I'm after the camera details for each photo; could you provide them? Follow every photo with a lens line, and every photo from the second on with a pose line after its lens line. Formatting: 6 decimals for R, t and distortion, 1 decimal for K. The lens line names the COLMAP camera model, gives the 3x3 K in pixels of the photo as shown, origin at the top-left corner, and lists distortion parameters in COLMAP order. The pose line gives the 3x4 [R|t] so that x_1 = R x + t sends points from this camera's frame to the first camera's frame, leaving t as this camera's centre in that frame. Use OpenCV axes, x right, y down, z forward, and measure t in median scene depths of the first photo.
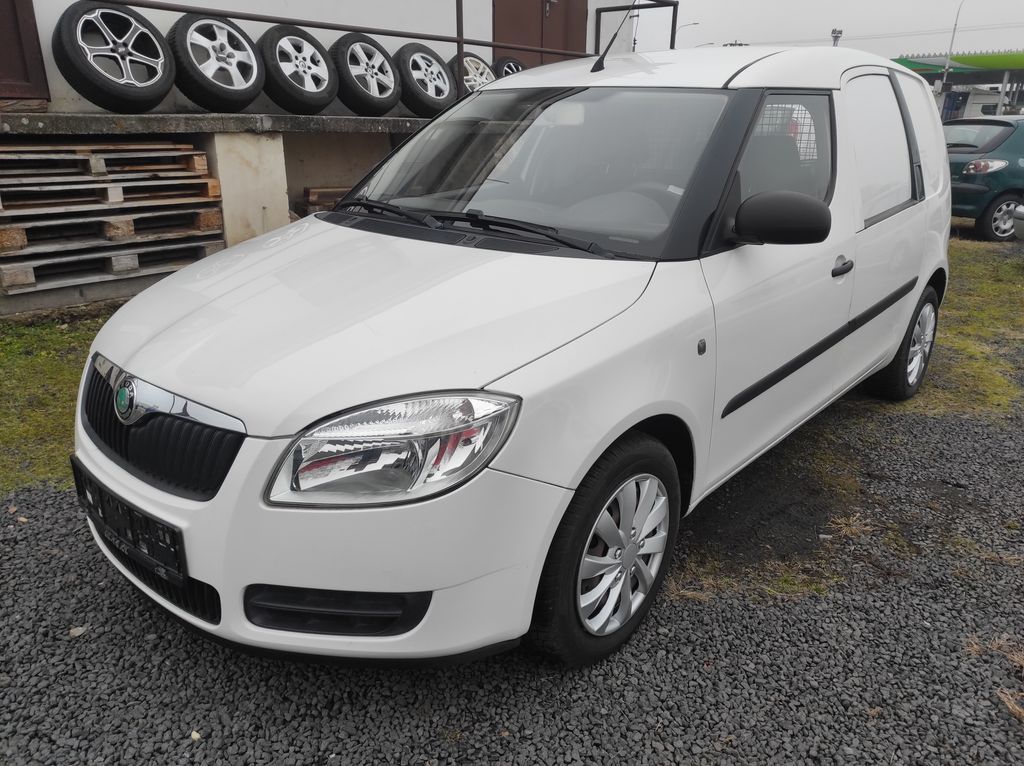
lens RADIAL K [[758.2, 0, 512.0], [0, 758.2, 383.0], [0, 0, 1]] dist [0.040865, -0.007847]
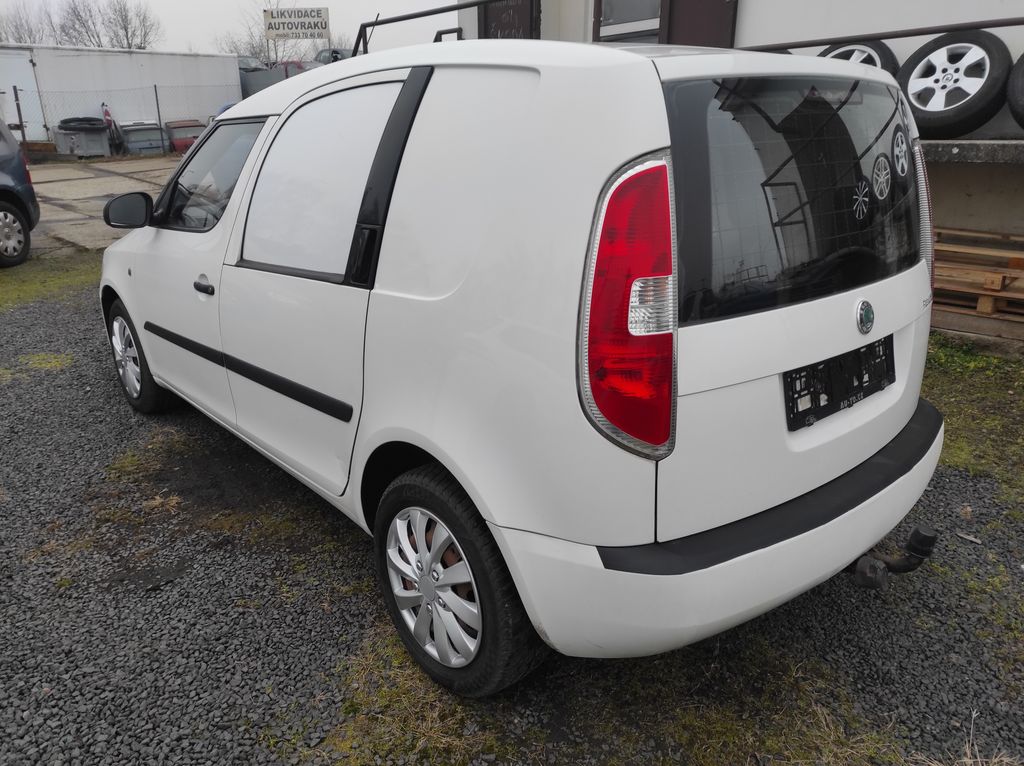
lens RADIAL K [[758.2, 0, 512.0], [0, 758.2, 383.0], [0, 0, 1]] dist [0.040865, -0.007847]
pose [[-0.159557, 0.295675, -0.941869, 1.249036], [-0.320569, 0.886869, 0.332715, -0.463404], [0.933690, 0.355021, -0.046722, 1.339395]]
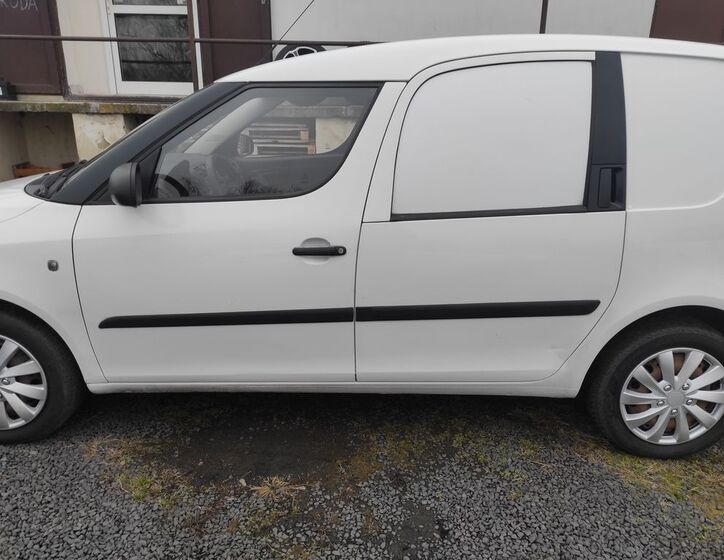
lens RADIAL K [[552.0, 0, 362.0], [0, 552.0, 280.0], [0, 0, 1]] dist [0.045892, 0.006056]
pose [[0.643361, 0.226703, -0.731227, 0.930306], [-0.252546, 0.964529, 0.076835, -0.165439], [0.722708, 0.135236, 0.677794, 0.484438]]
